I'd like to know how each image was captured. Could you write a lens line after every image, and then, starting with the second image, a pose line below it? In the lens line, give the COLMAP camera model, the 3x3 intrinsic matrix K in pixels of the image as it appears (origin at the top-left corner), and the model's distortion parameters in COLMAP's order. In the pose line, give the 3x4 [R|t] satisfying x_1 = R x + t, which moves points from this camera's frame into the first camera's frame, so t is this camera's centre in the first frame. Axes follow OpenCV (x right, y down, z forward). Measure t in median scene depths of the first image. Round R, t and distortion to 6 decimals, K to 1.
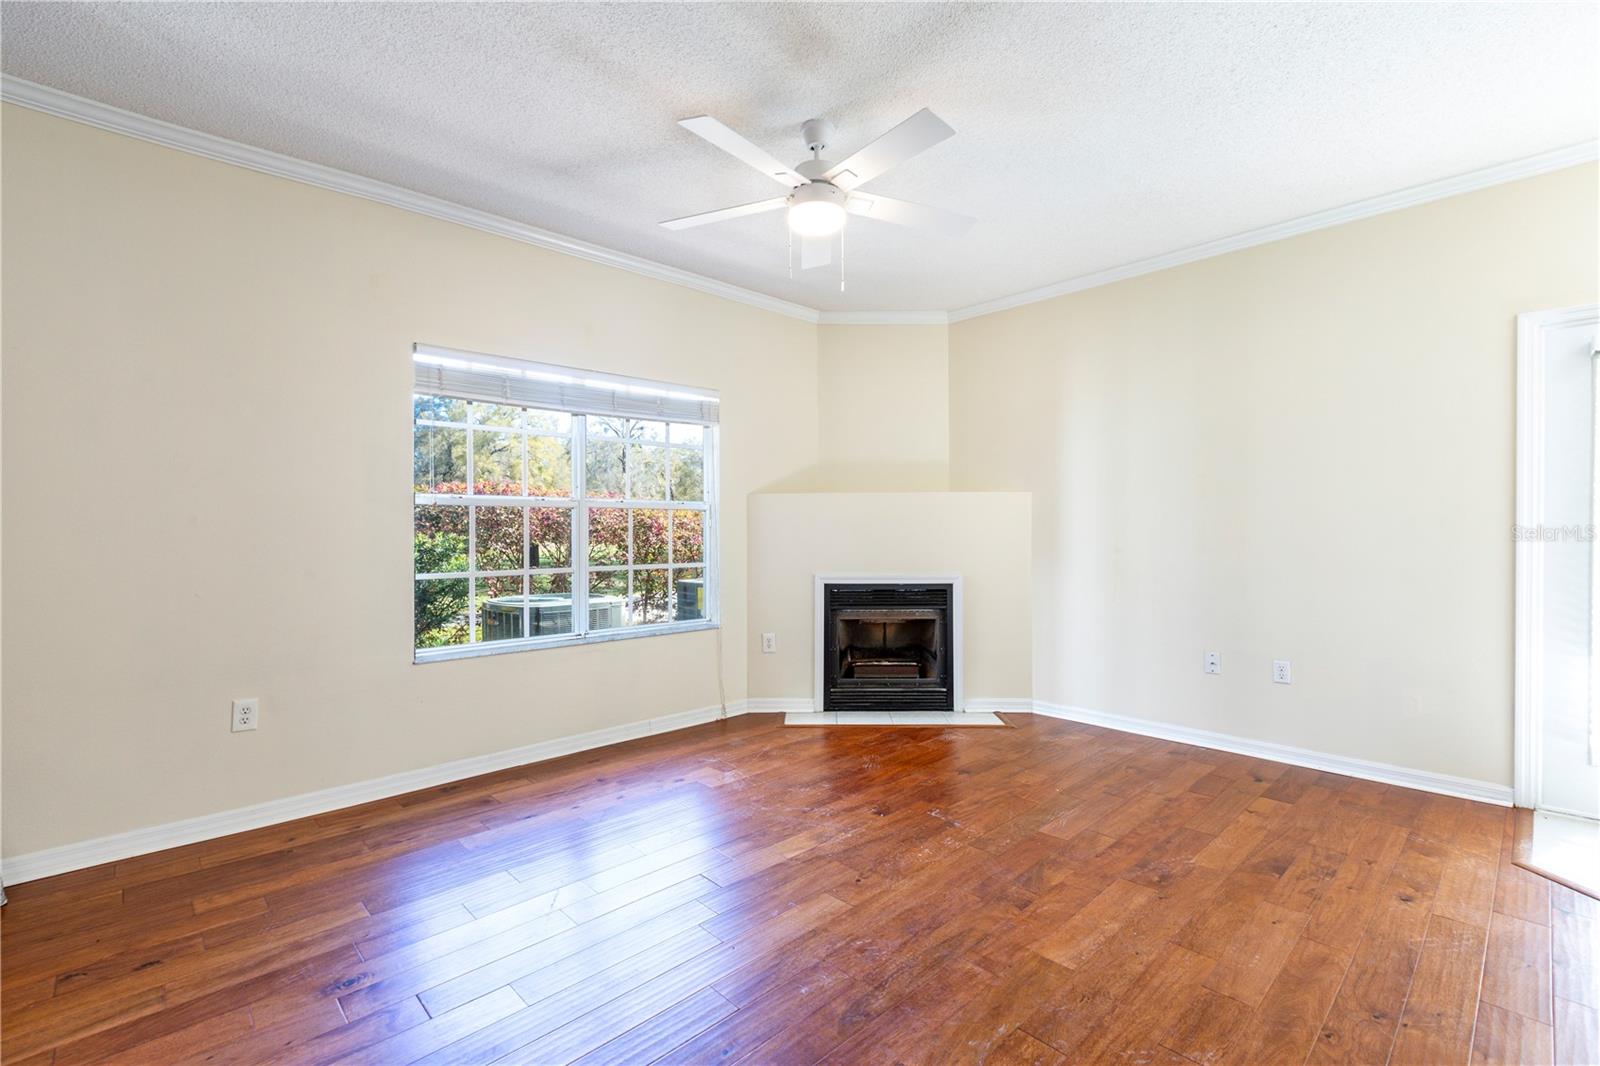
lens RADIAL K [[711.4, 0, 800.4], [0, 711.4, 525.7], [0, 0, 1]] dist [0.001541, -0.000295]
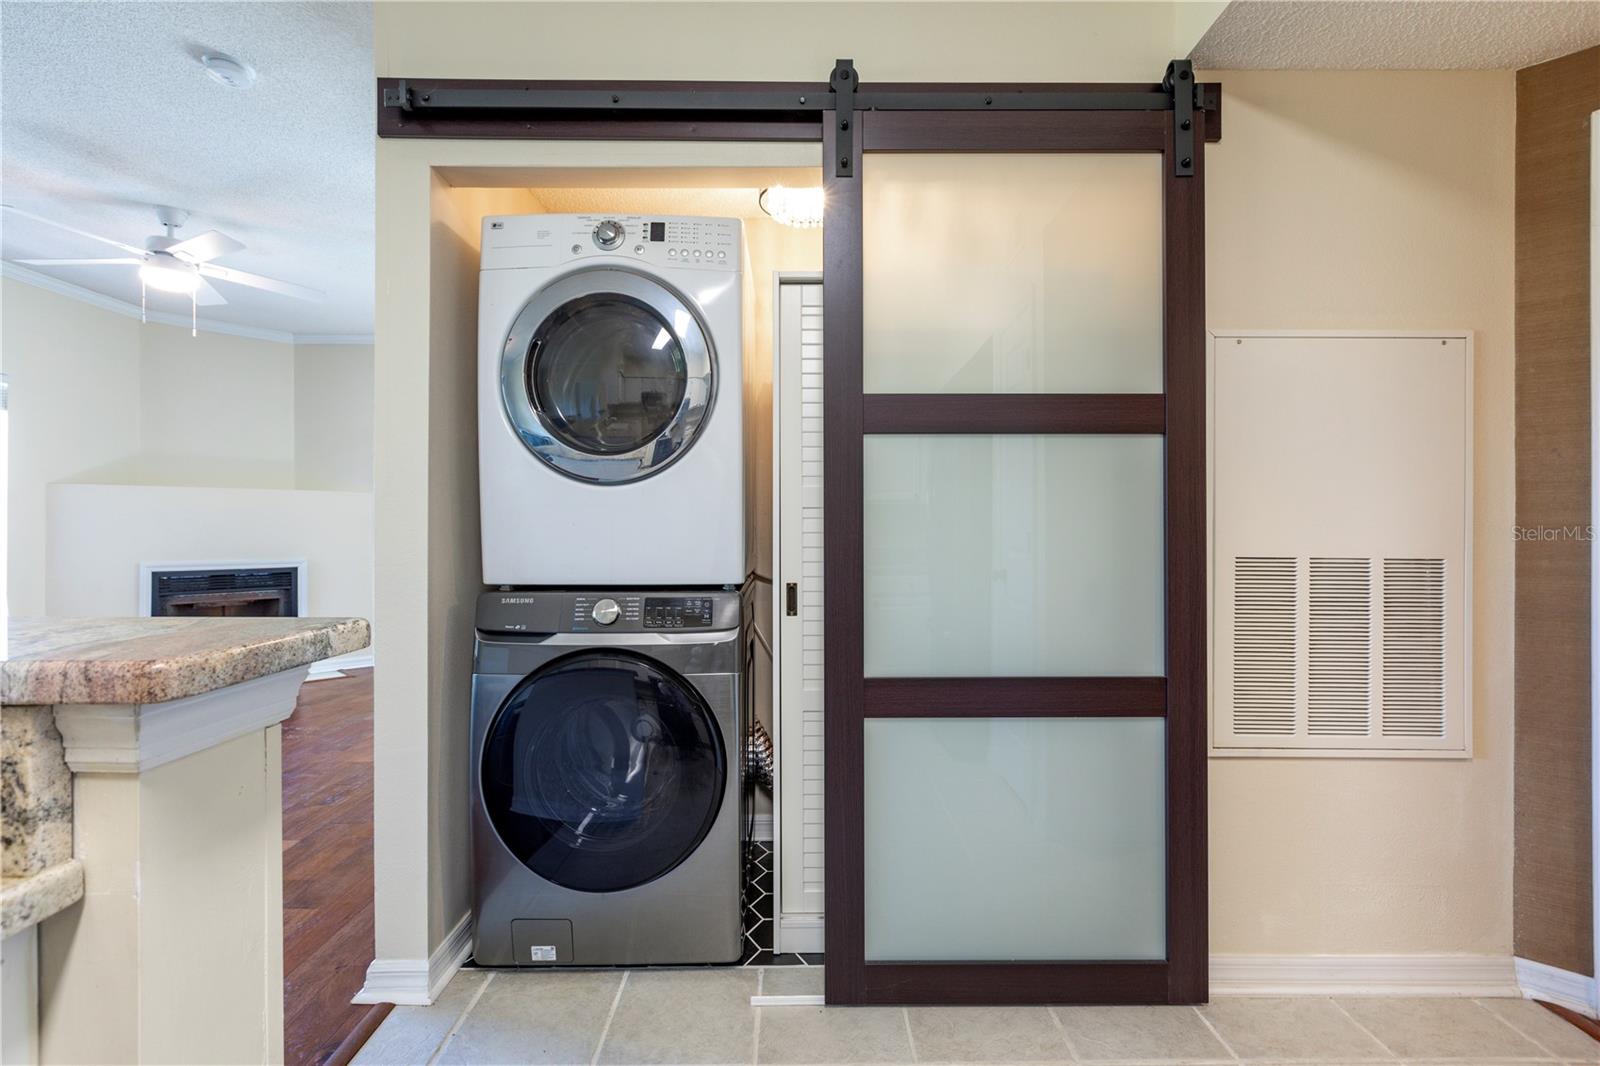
lens RADIAL K [[711.4, 0, 800.4], [0, 711.4, 525.7], [0, 0, 1]] dist [0.001541, -0.000295]
pose [[0.683214, 0.002971, 0.730212, -0.080247], [-0.008953, 0.999951, 0.004309, 0.000660], [-0.730163, -0.009482, 0.683207, -0.422478]]
